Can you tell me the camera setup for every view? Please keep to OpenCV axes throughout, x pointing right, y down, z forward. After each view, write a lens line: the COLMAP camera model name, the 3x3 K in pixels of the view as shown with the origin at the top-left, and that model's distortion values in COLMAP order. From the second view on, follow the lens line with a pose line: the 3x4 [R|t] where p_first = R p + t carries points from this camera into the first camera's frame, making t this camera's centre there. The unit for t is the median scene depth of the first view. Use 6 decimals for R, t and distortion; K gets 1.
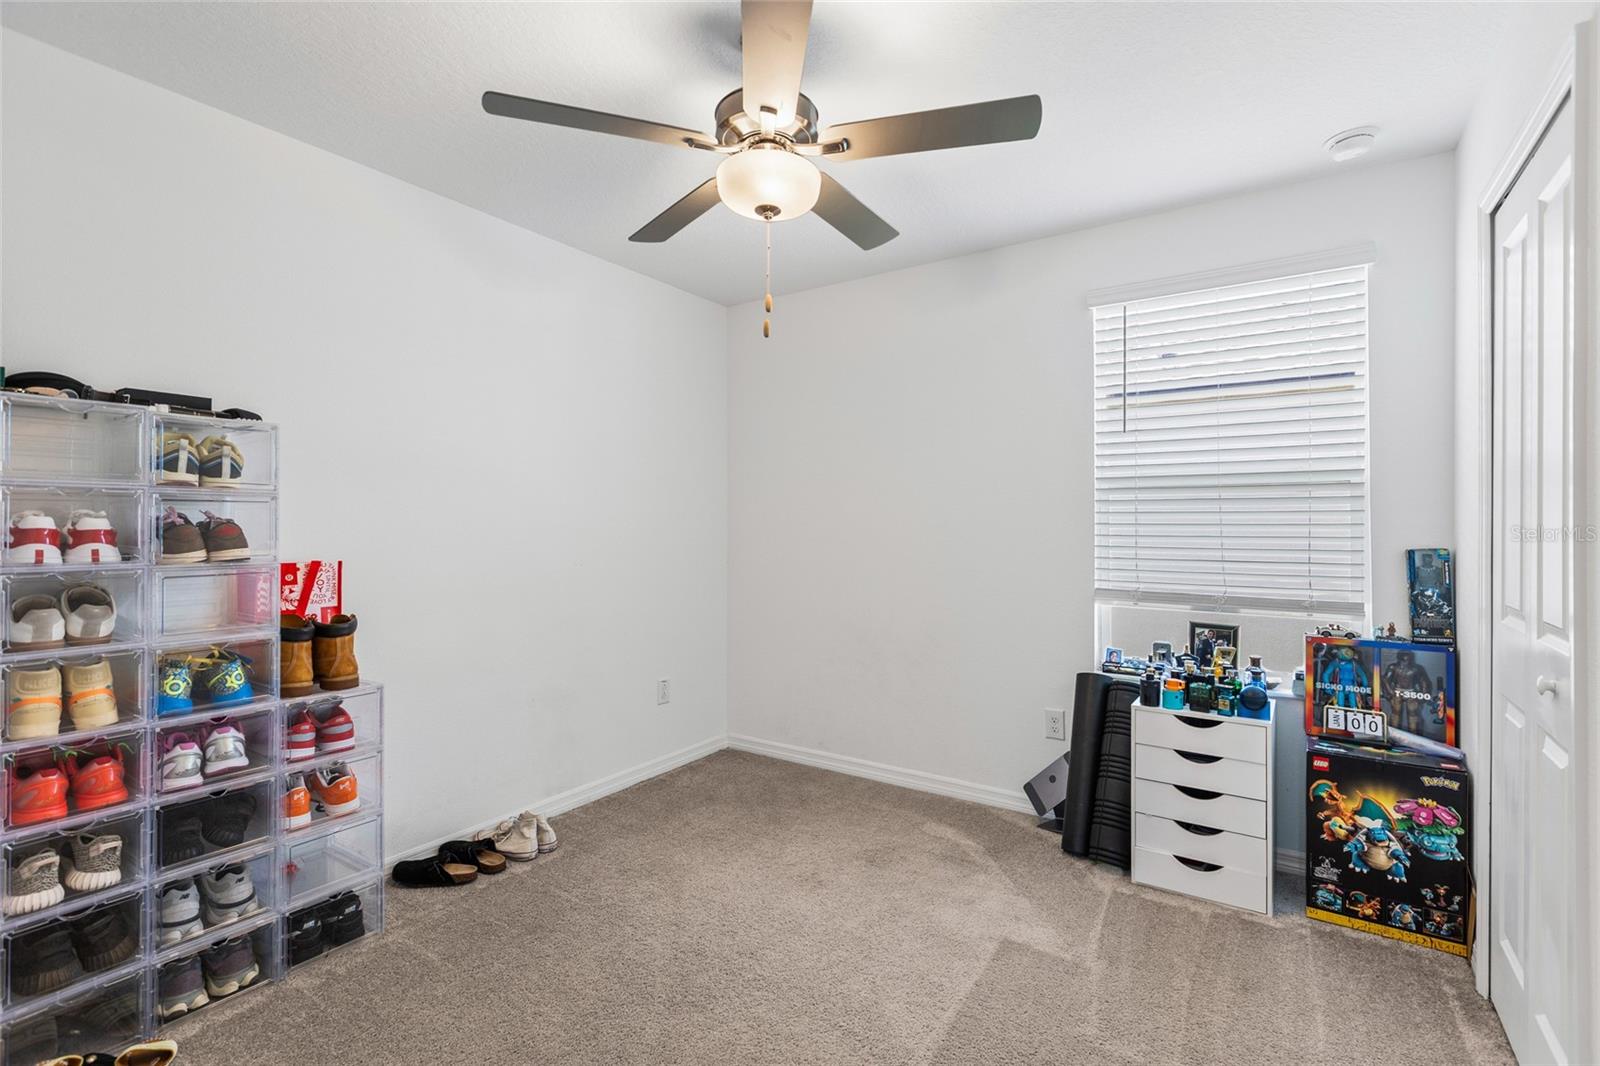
lens RADIAL K [[727.1, 0, 808.9], [0, 727.1, 522.1], [0, 0, 1]] dist [0.000747, -0.000157]
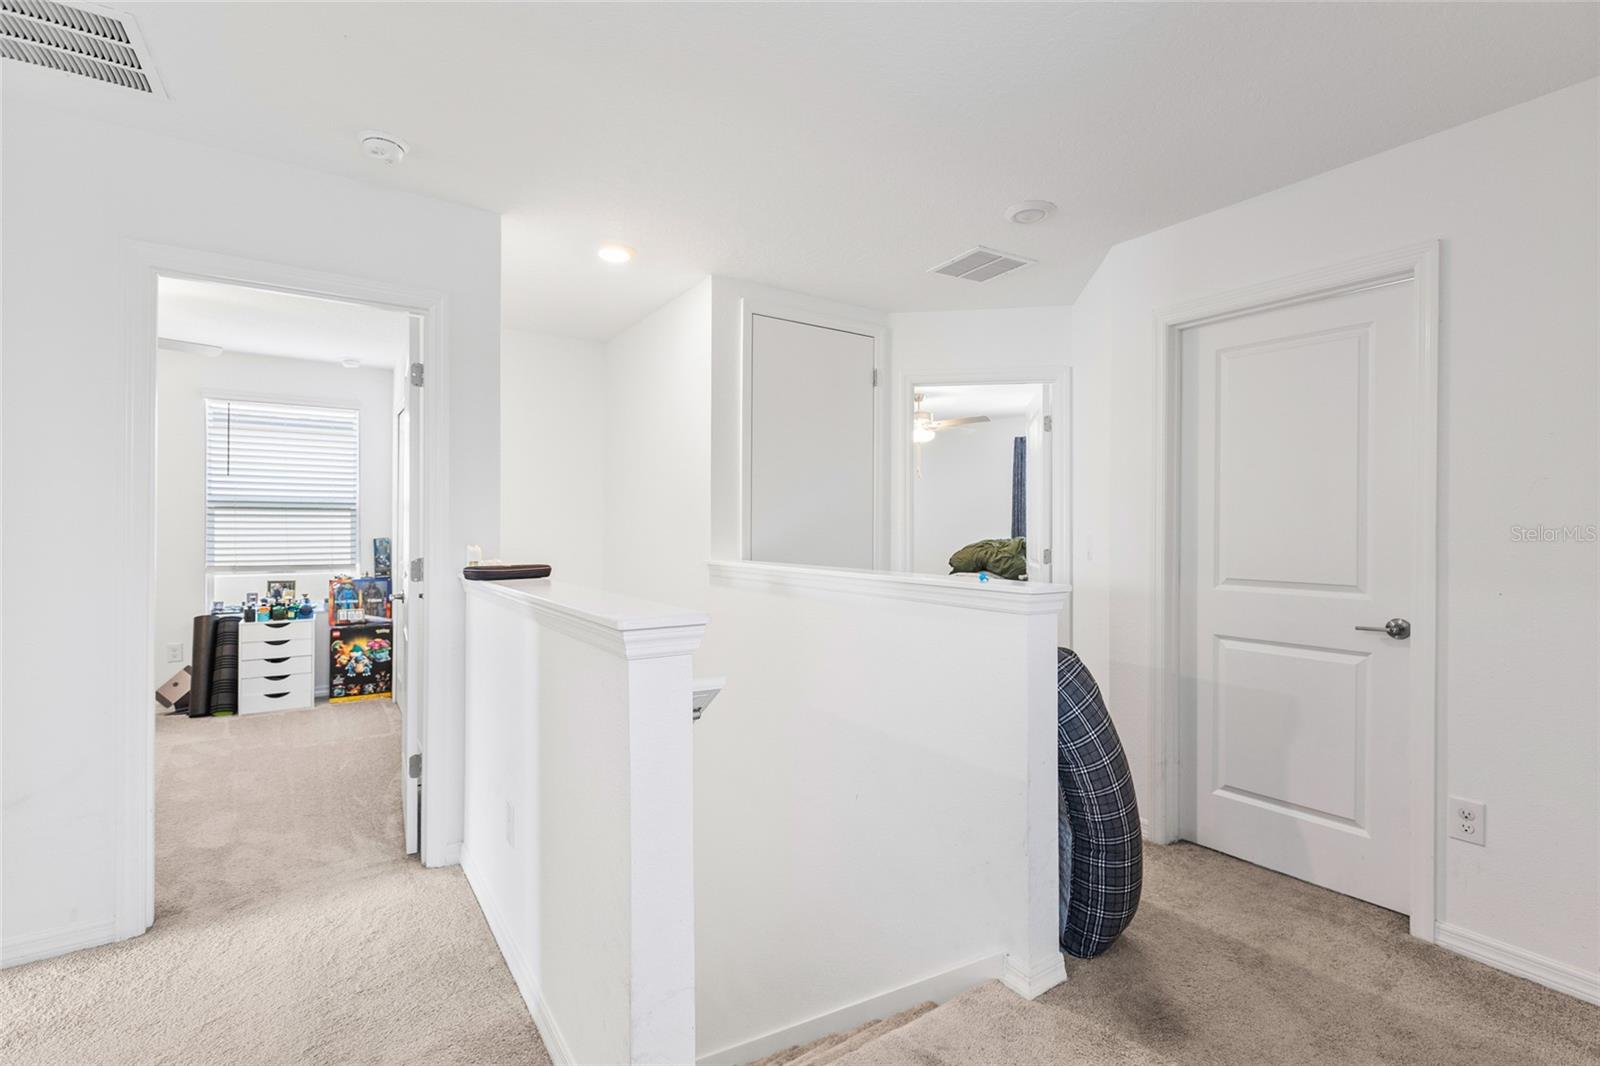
lens RADIAL K [[727.1, 0, 808.9], [0, 727.1, 522.1], [0, 0, 1]] dist [0.000747, -0.000157]
pose [[0.377038, 0.004590, 0.926186, -0.816614], [-0.003723, 0.999987, -0.003441, -0.012989], [-0.926190, -0.002150, 0.377050, -1.181838]]
